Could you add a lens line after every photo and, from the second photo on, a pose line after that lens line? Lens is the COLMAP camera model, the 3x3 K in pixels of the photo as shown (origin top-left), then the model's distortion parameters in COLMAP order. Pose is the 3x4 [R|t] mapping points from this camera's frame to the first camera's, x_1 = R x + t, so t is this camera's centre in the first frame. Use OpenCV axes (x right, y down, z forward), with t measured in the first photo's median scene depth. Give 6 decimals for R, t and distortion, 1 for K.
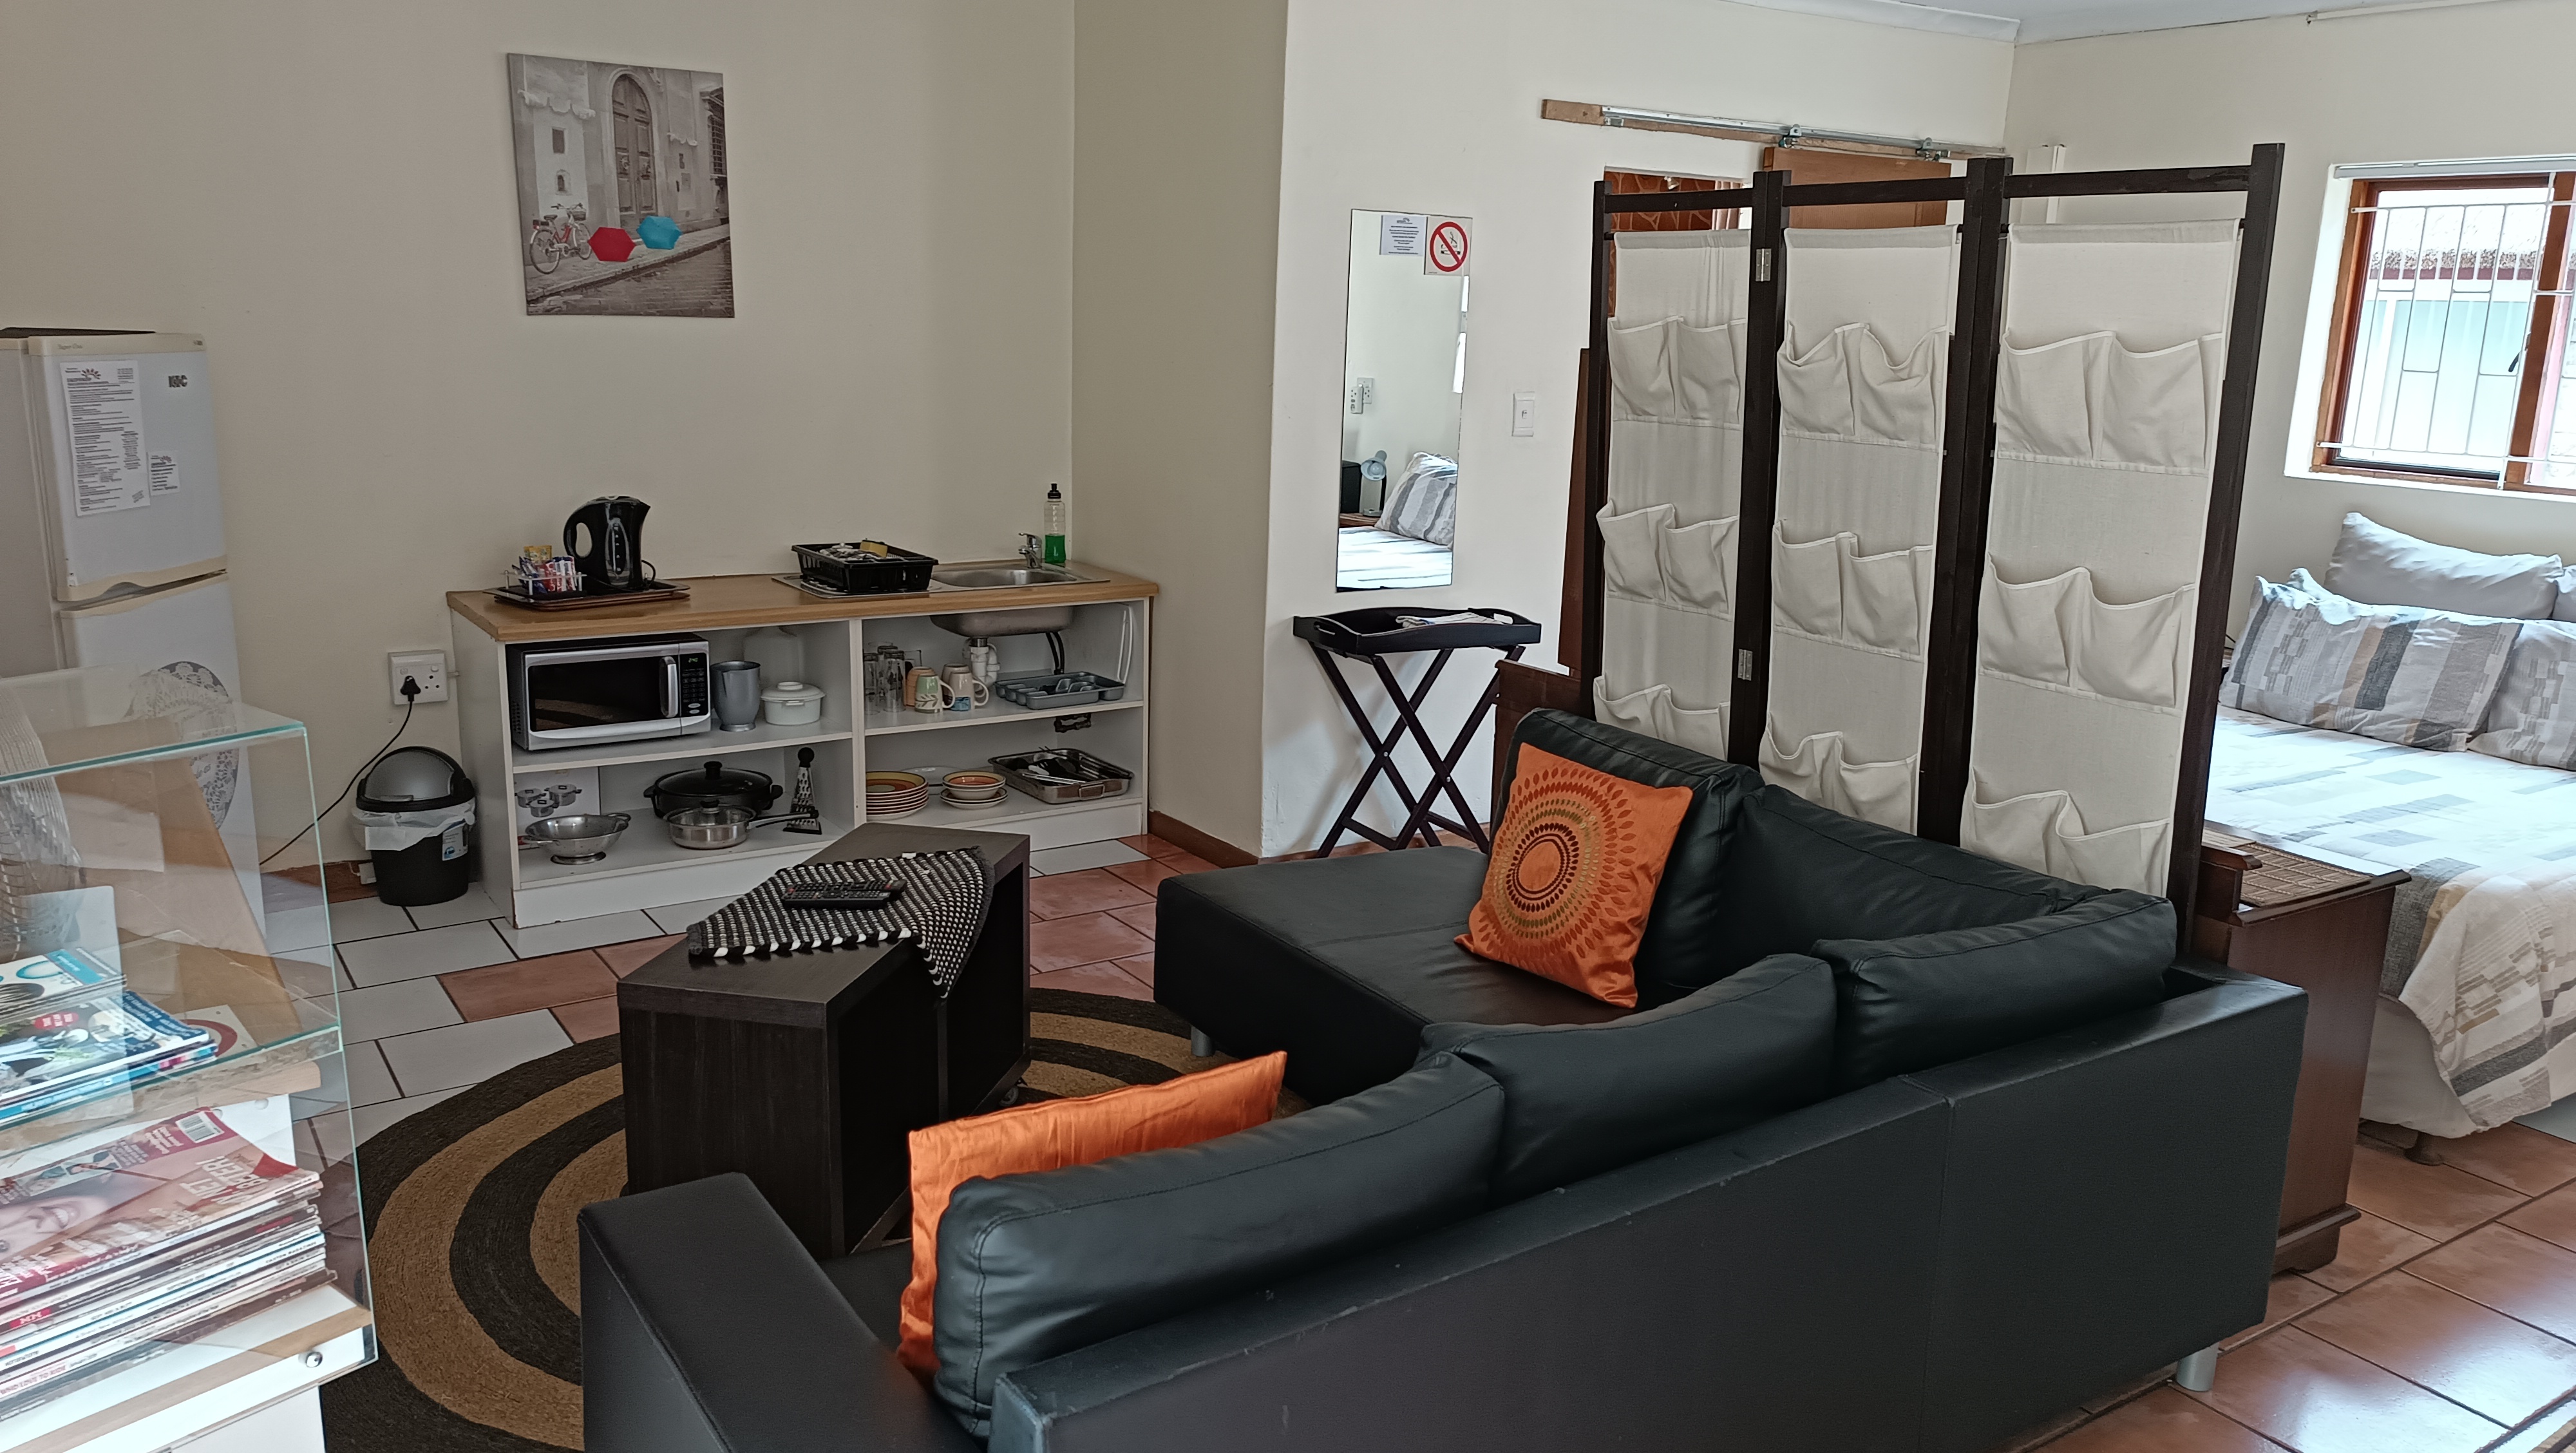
lens RADIAL K [[1865.0, 0, 1303.2], [0, 1865.0, 714.9], [0, 0, 1]] dist [0.033854, -0.019931]
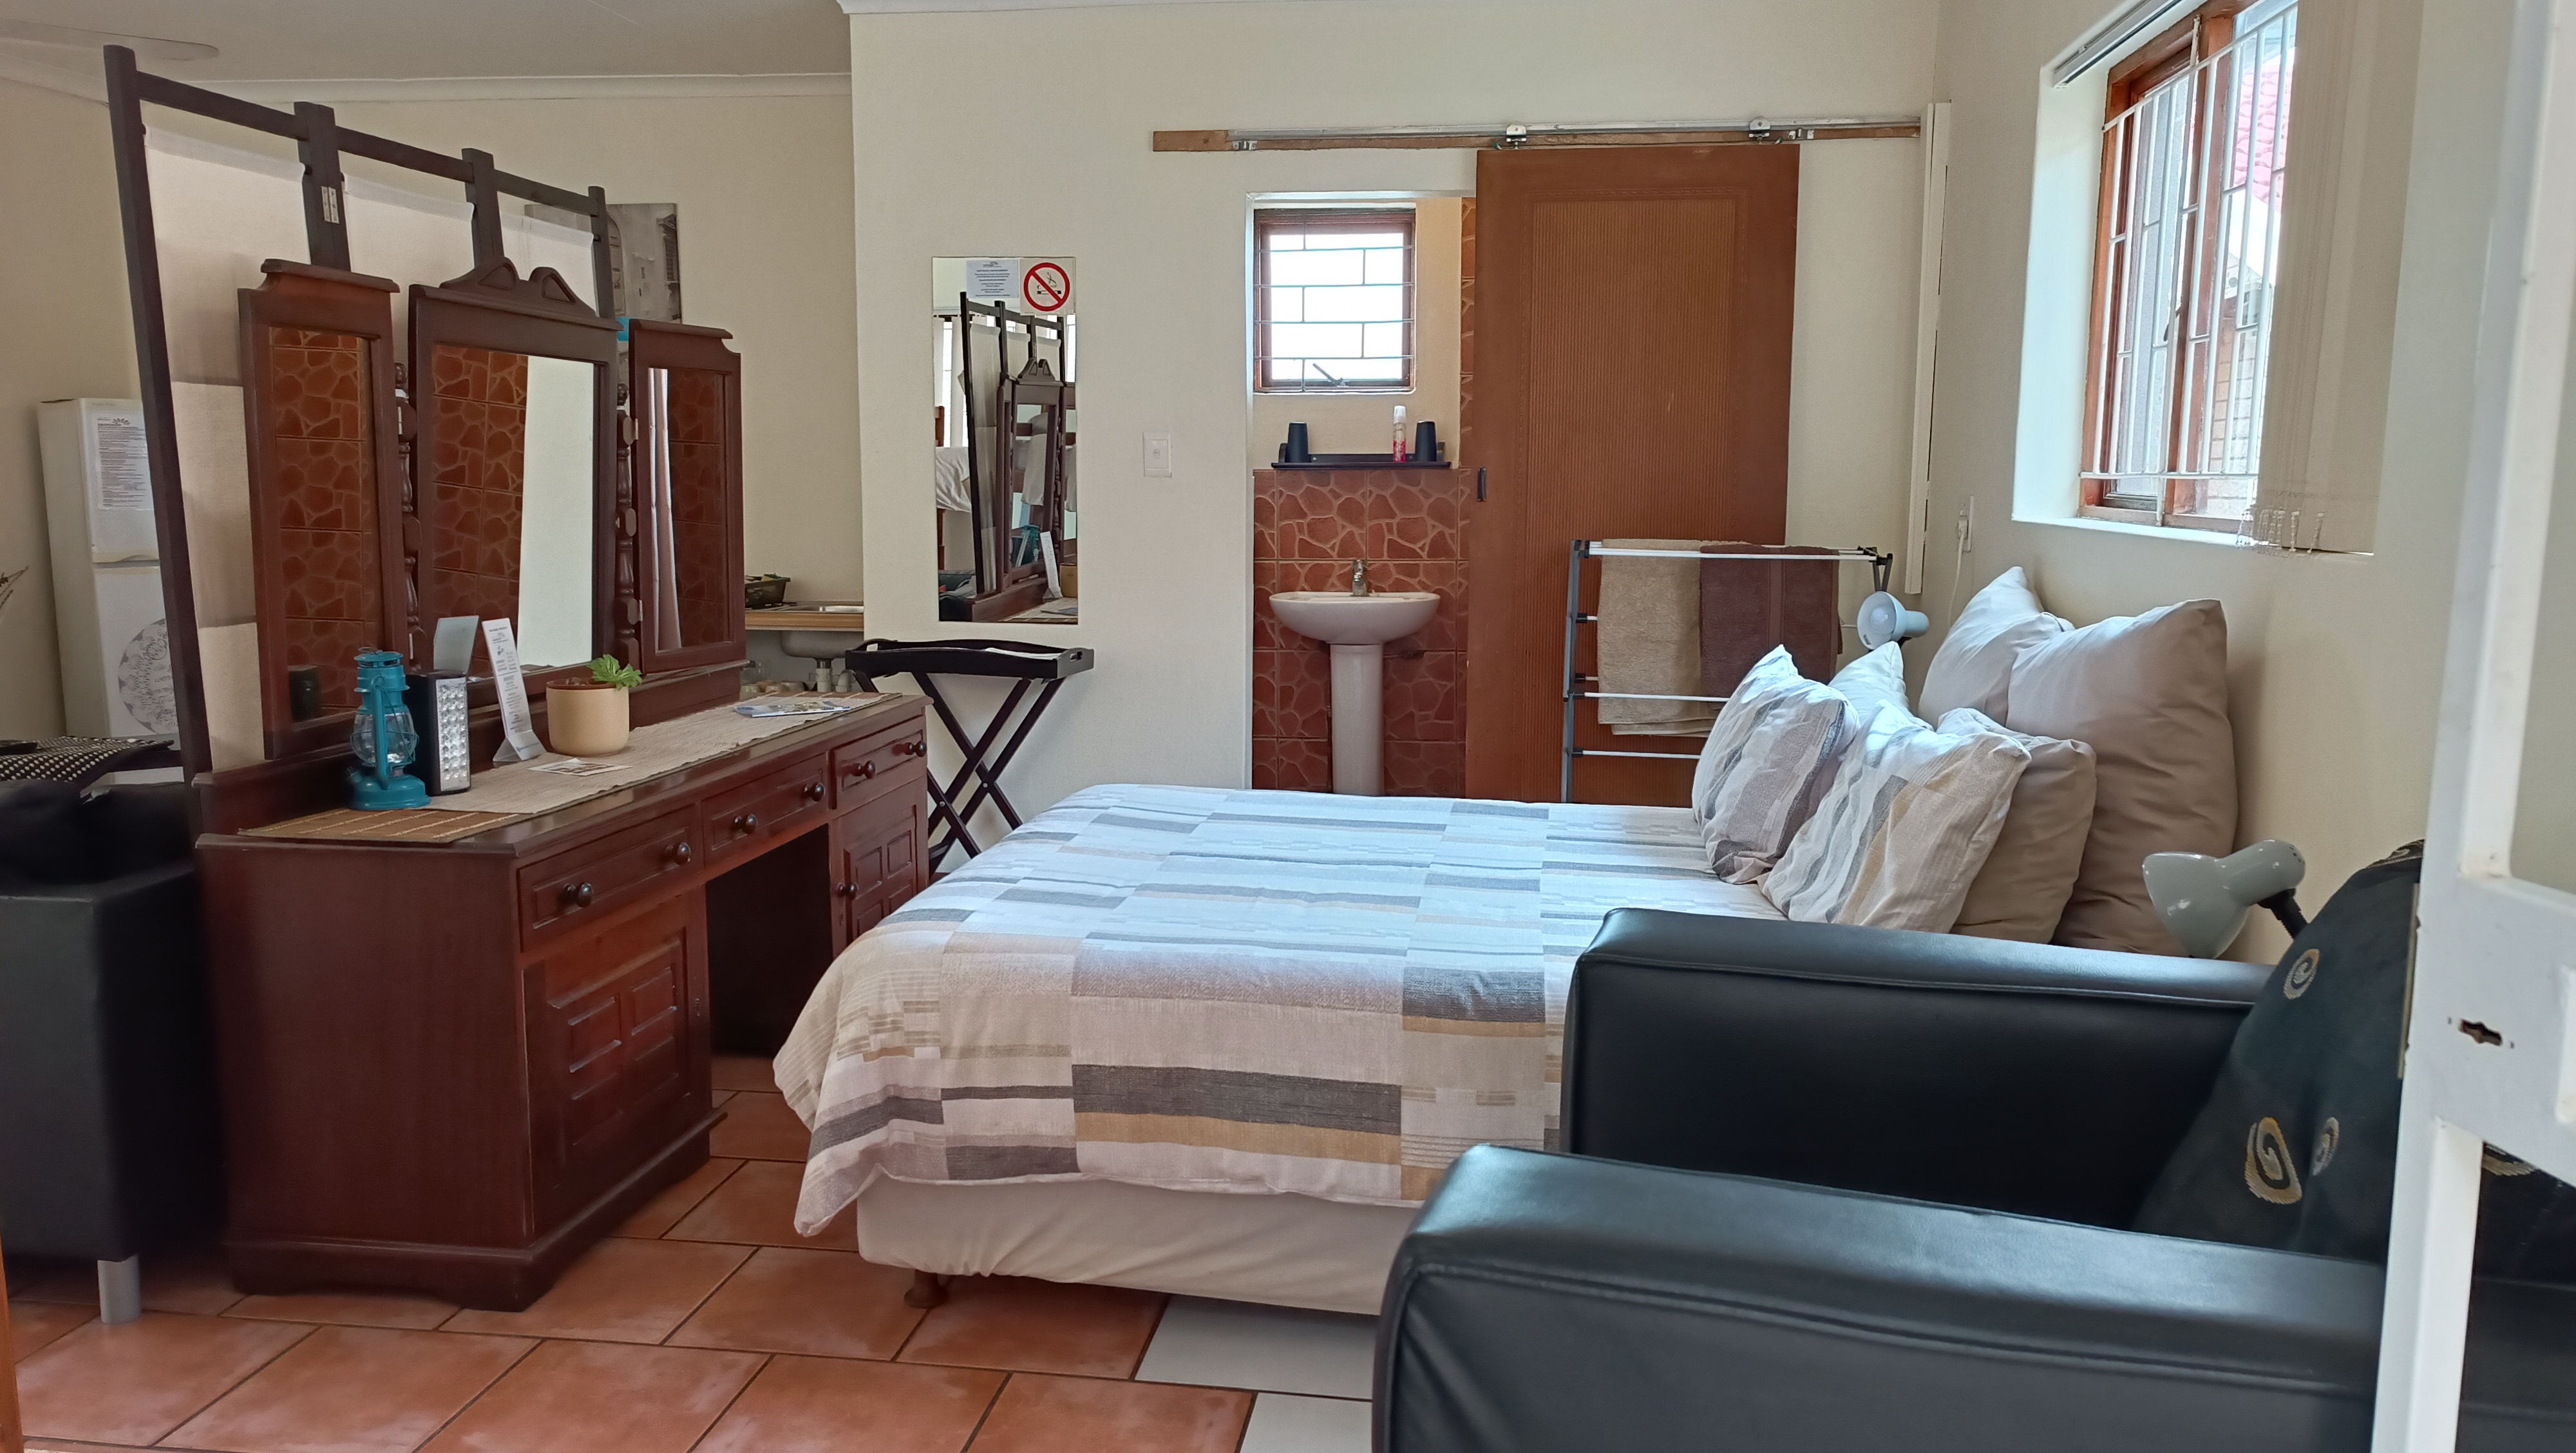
lens RADIAL K [[1865.0, 0, 1303.2], [0, 1865.0, 714.9], [0, 0, 1]] dist [0.033854, -0.019931]
pose [[0.743587, 0.064604, -0.665511, 0.889431], [-0.126817, 0.990882, -0.045506, 0.009102], [0.656503, 0.118235, 0.745000, 0.368006]]
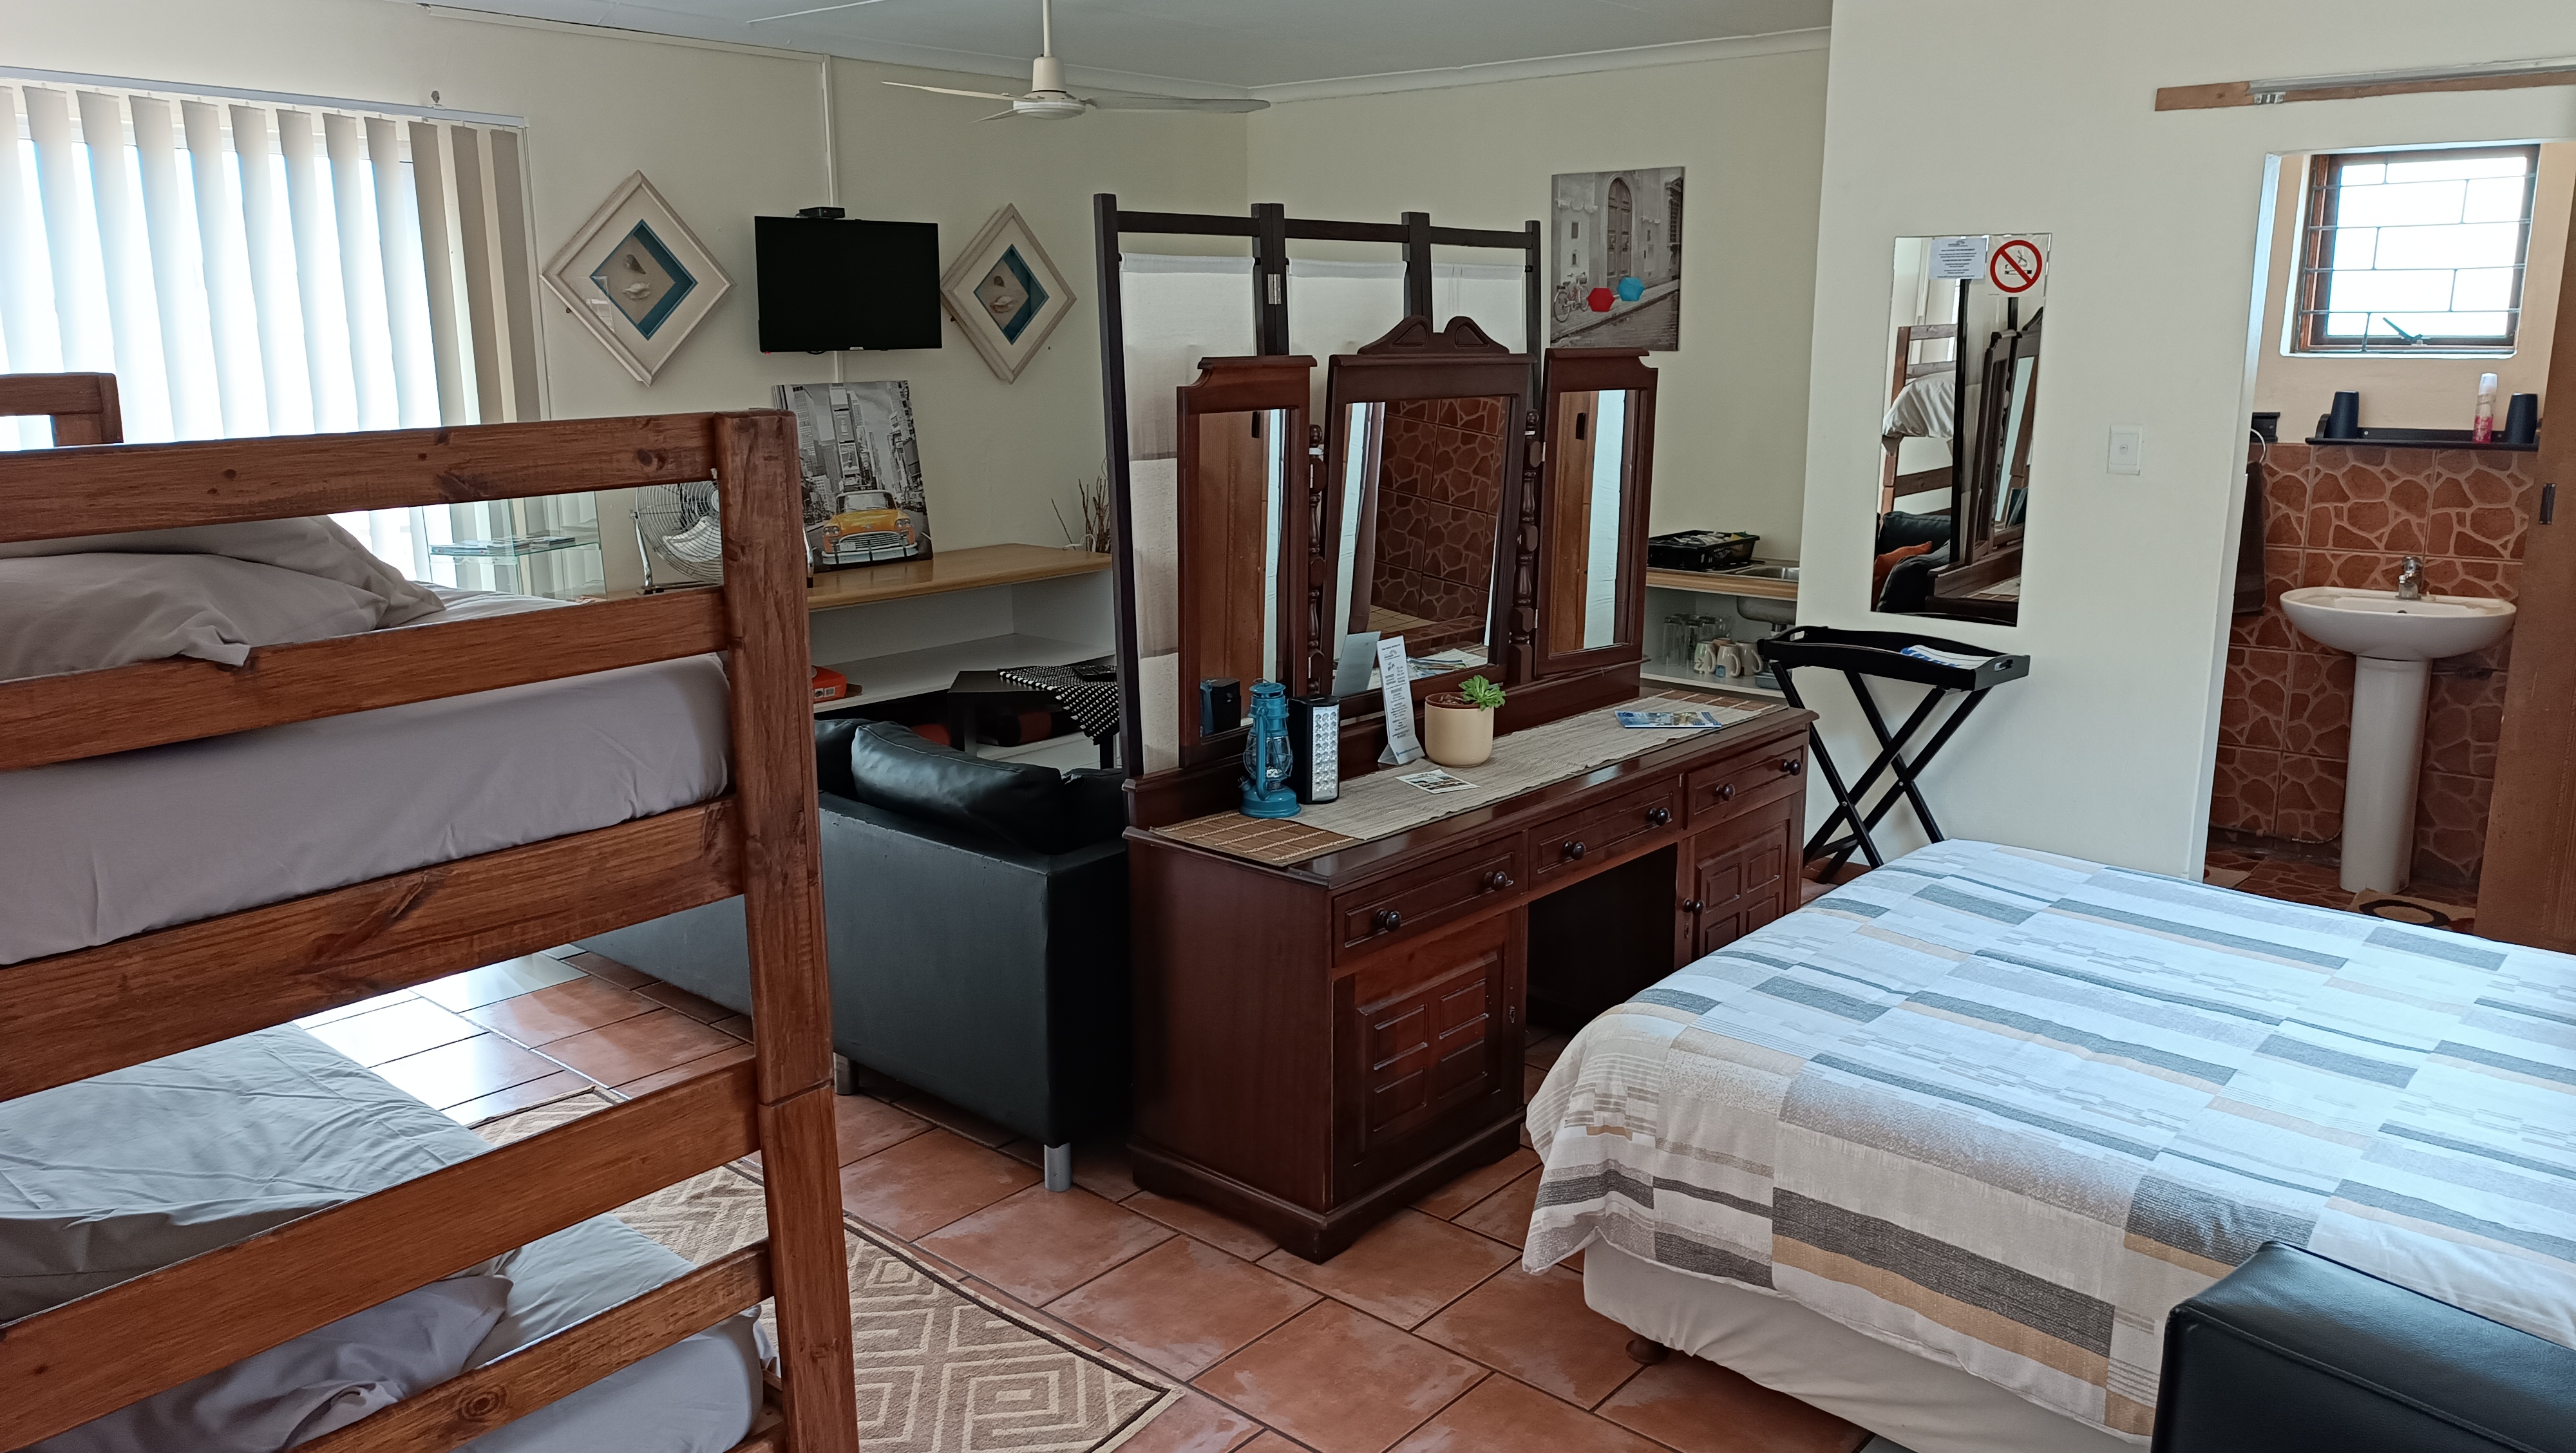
lens RADIAL K [[1865.0, 0, 1303.2], [0, 1865.0, 714.9], [0, 0, 1]] dist [0.033854, -0.019931]
pose [[0.259816, 0.174945, -0.949679, 0.941979], [-0.198255, 0.972167, 0.124848, -0.078116], [0.945088, 0.155841, 0.287268, 0.429793]]
